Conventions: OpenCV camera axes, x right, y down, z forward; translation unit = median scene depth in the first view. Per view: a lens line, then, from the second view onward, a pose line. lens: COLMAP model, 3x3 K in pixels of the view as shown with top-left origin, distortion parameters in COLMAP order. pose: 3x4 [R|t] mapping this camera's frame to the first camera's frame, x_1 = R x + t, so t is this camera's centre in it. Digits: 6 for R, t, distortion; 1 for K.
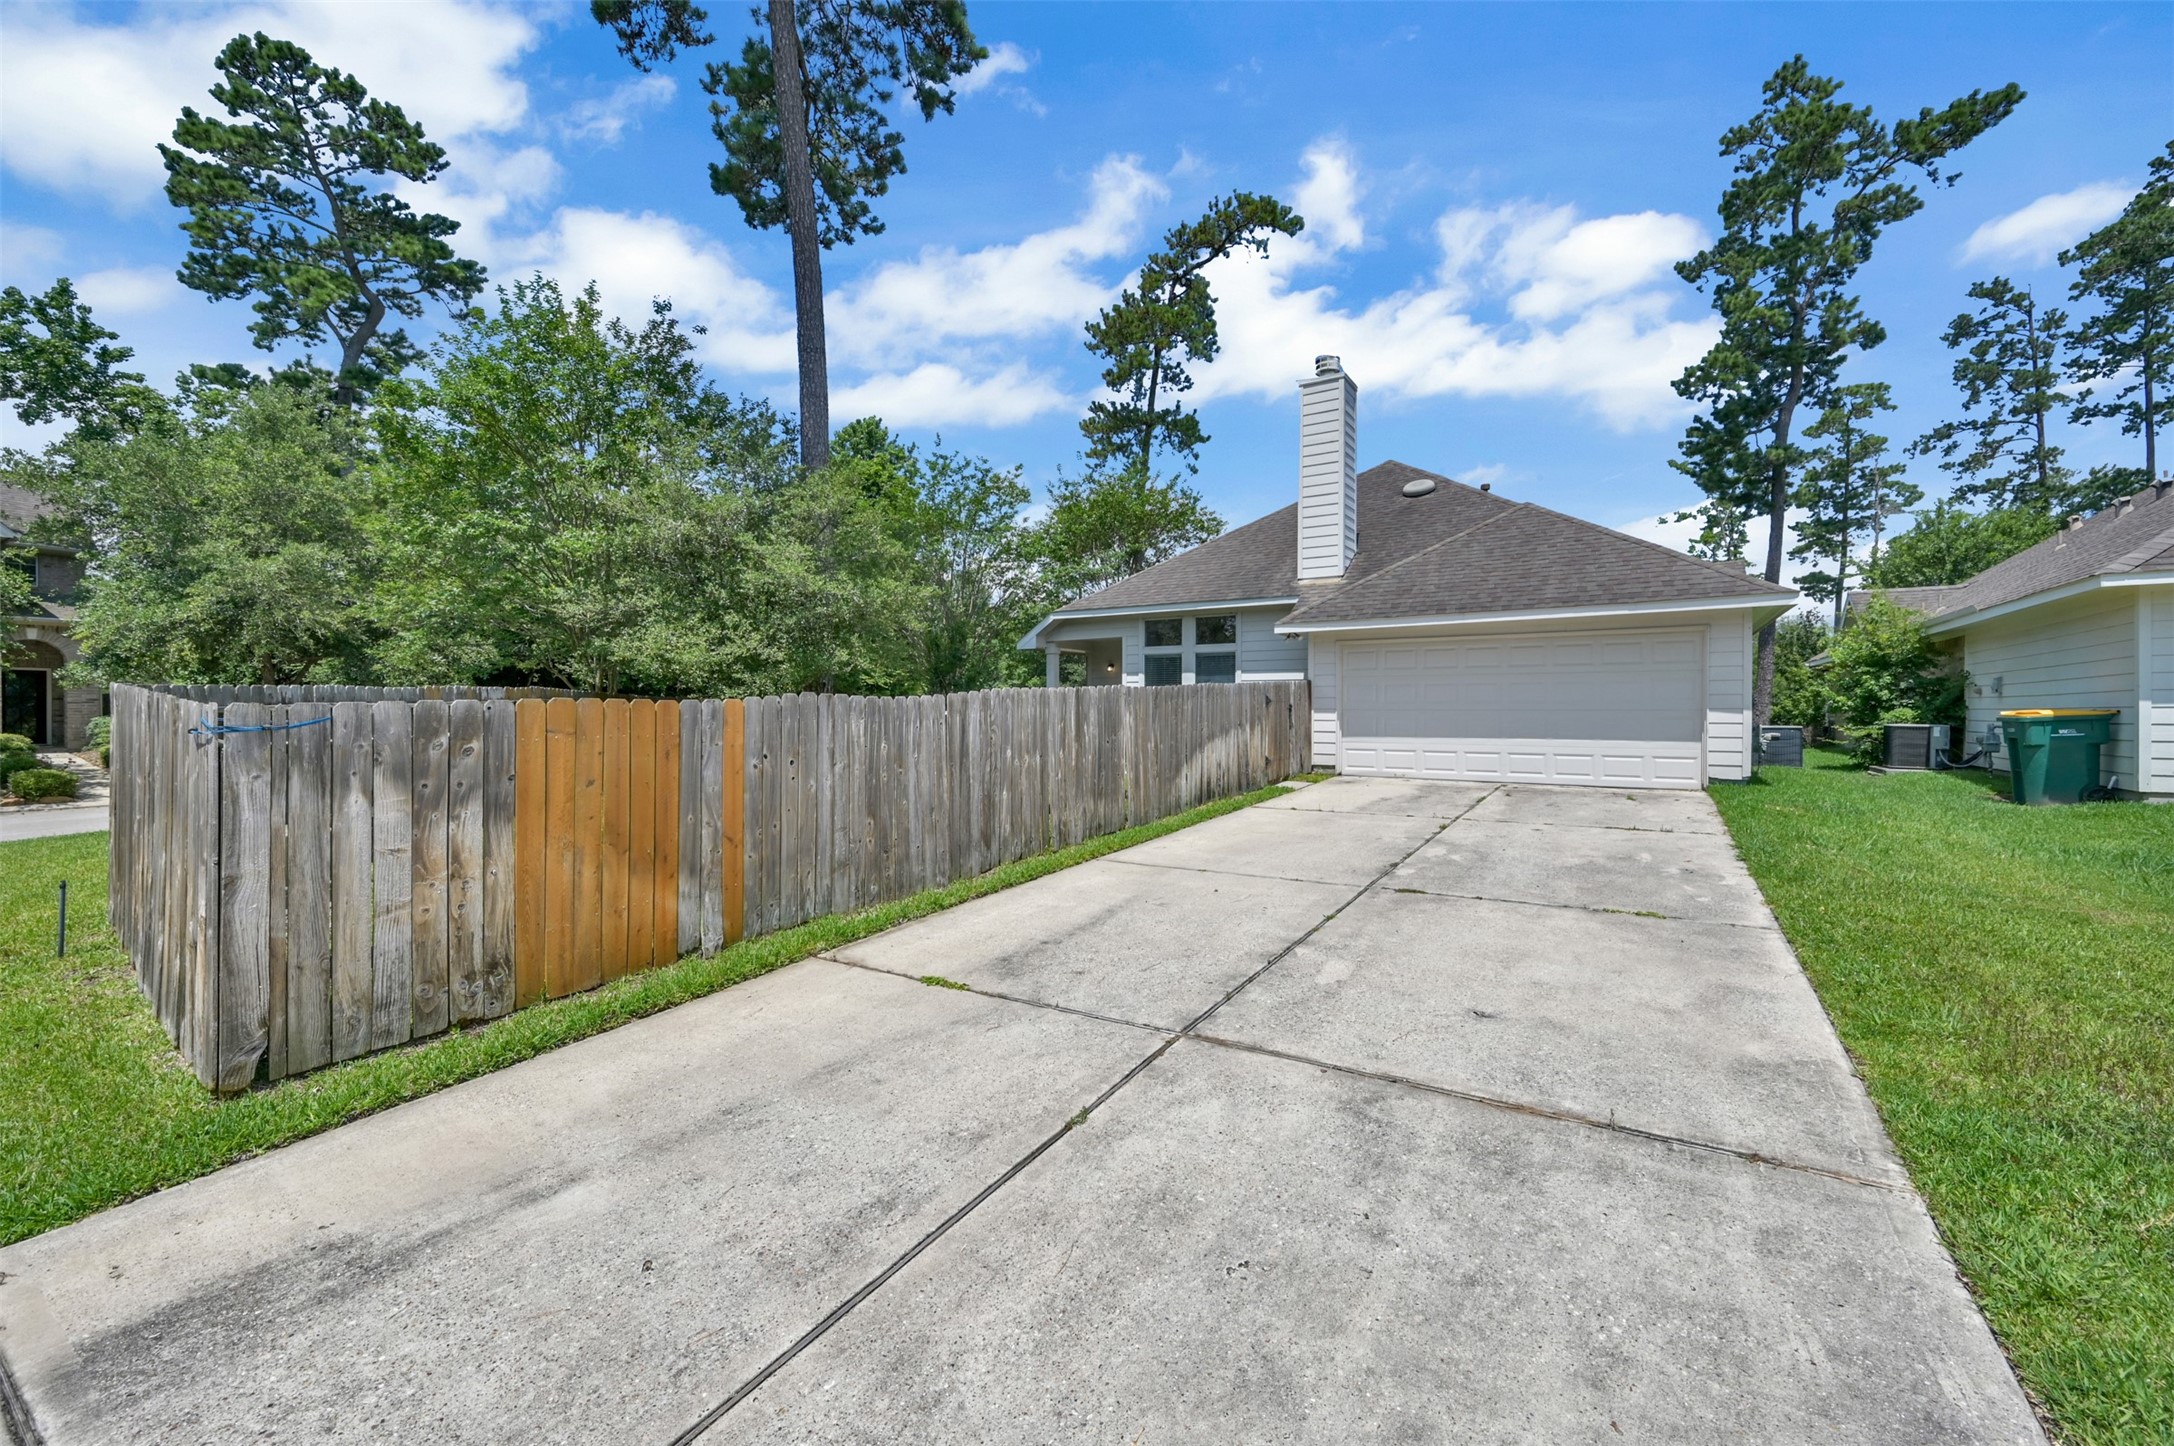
lens RADIAL K [[866.2, 0, 1094.2], [0, 866.2, 710.8], [0, 0, 1]] dist [-0.002267, 0.000870]
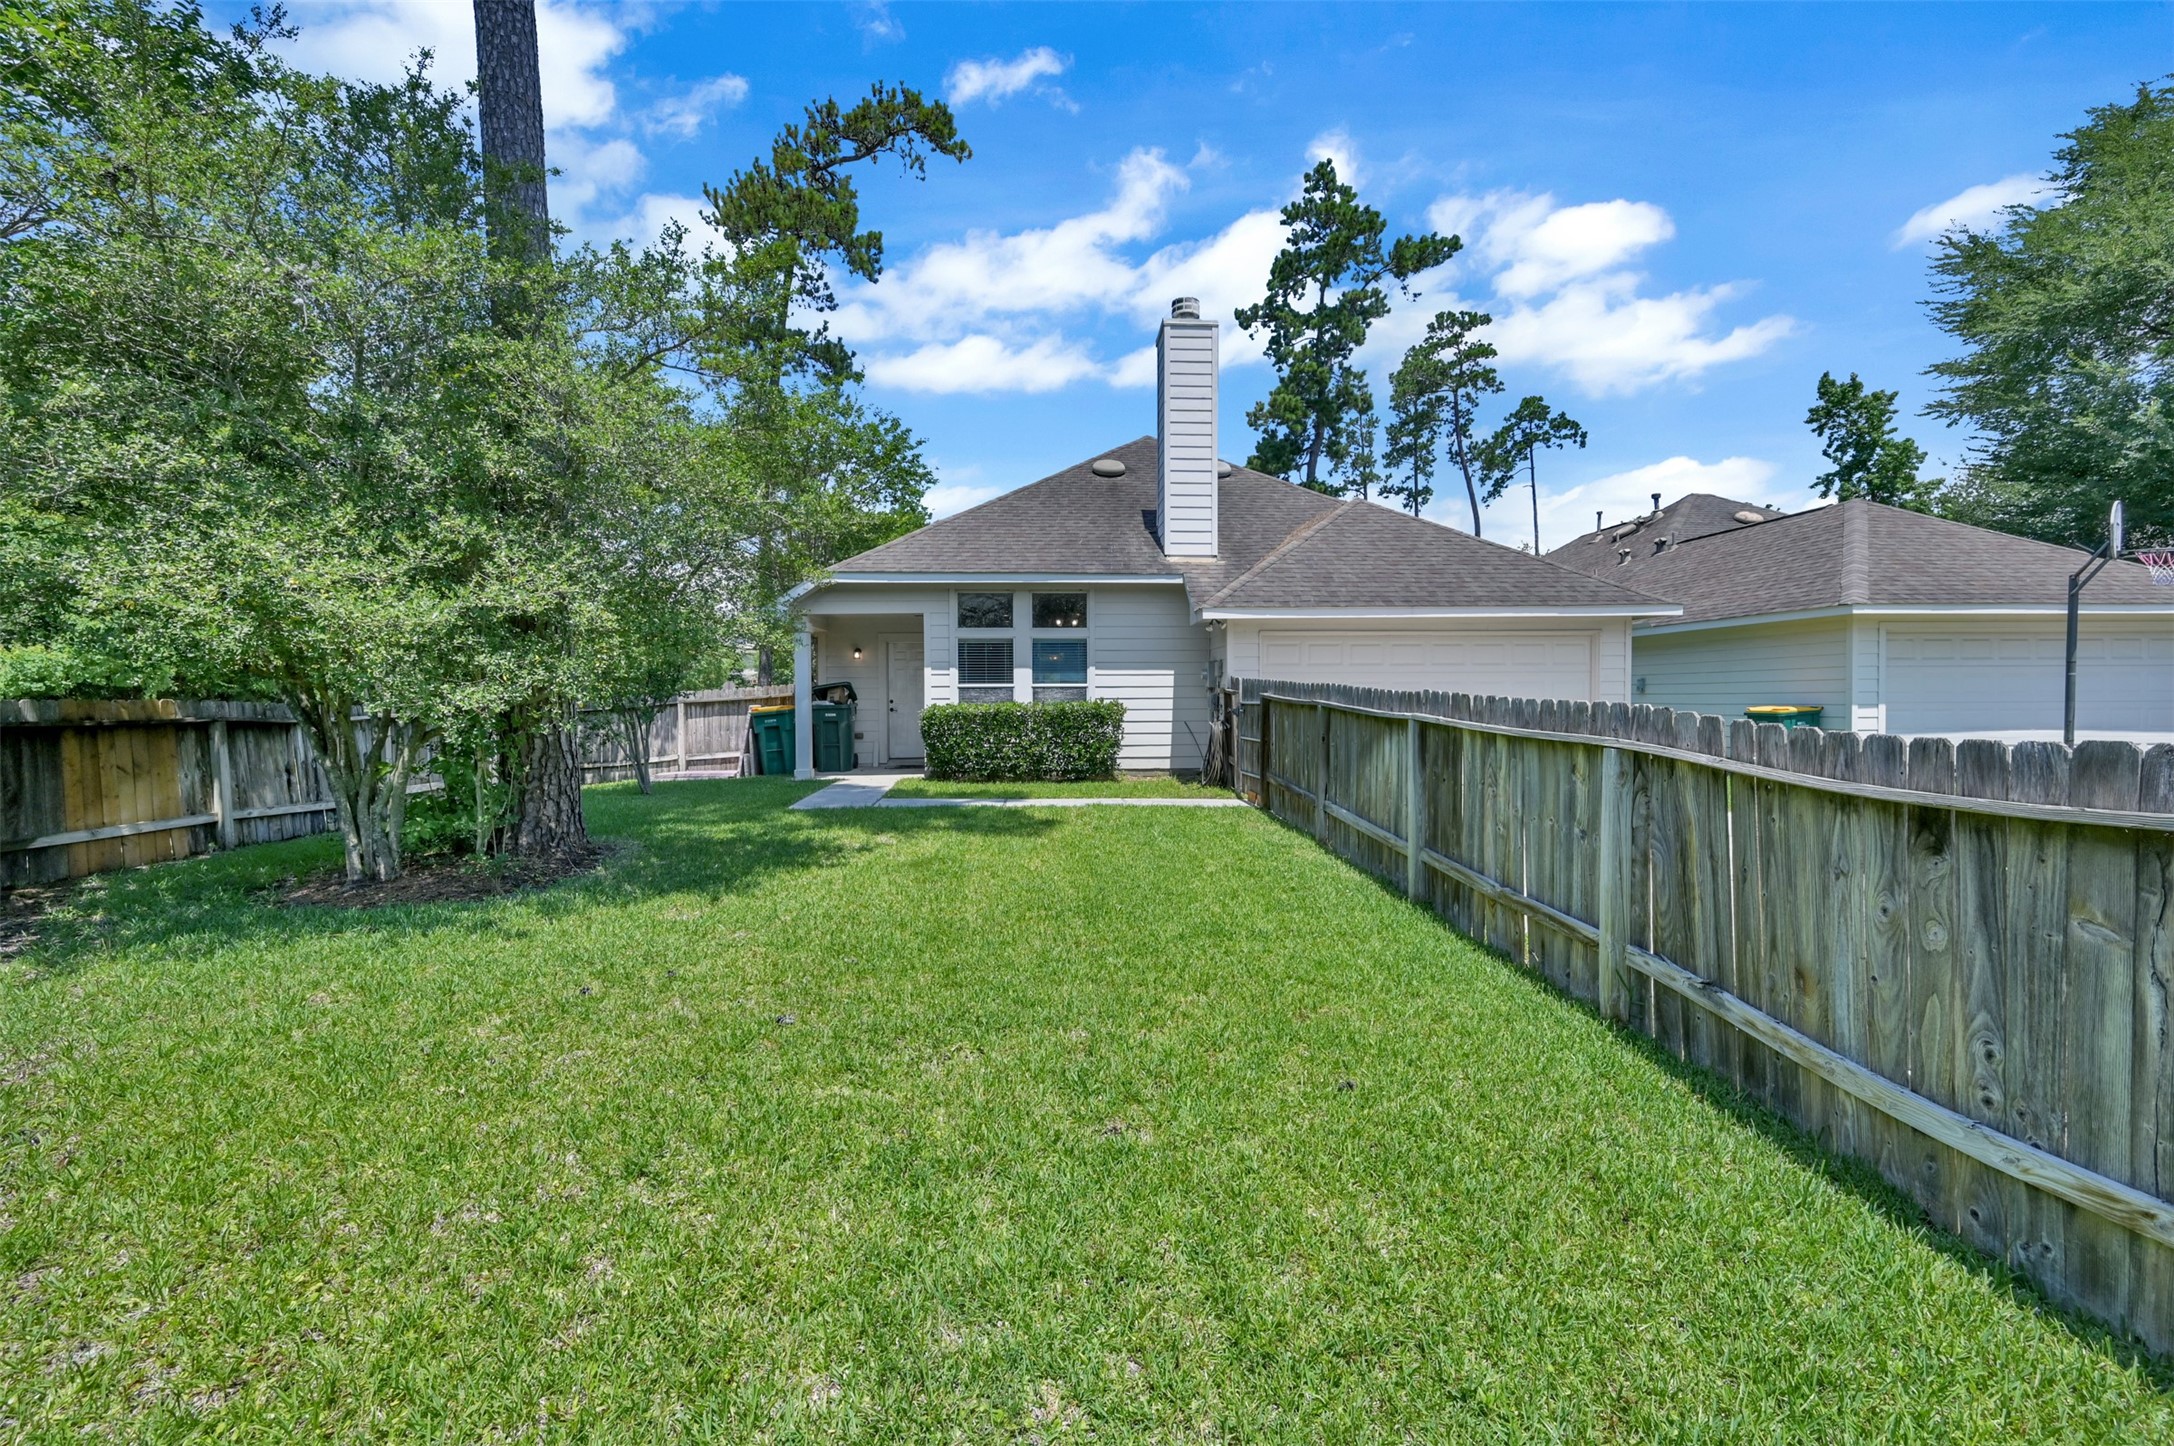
lens RADIAL K [[866.2, 0, 1081.9], [0, 866.2, 713.0], [0, 0, 1]] dist [-0.002267, 0.000870]
pose [[0.811740, -0.017043, 0.583771, -0.186473], [0.007226, 0.999791, 0.019141, -0.008870], [-0.583975, -0.011319, 0.811693, 0.207617]]
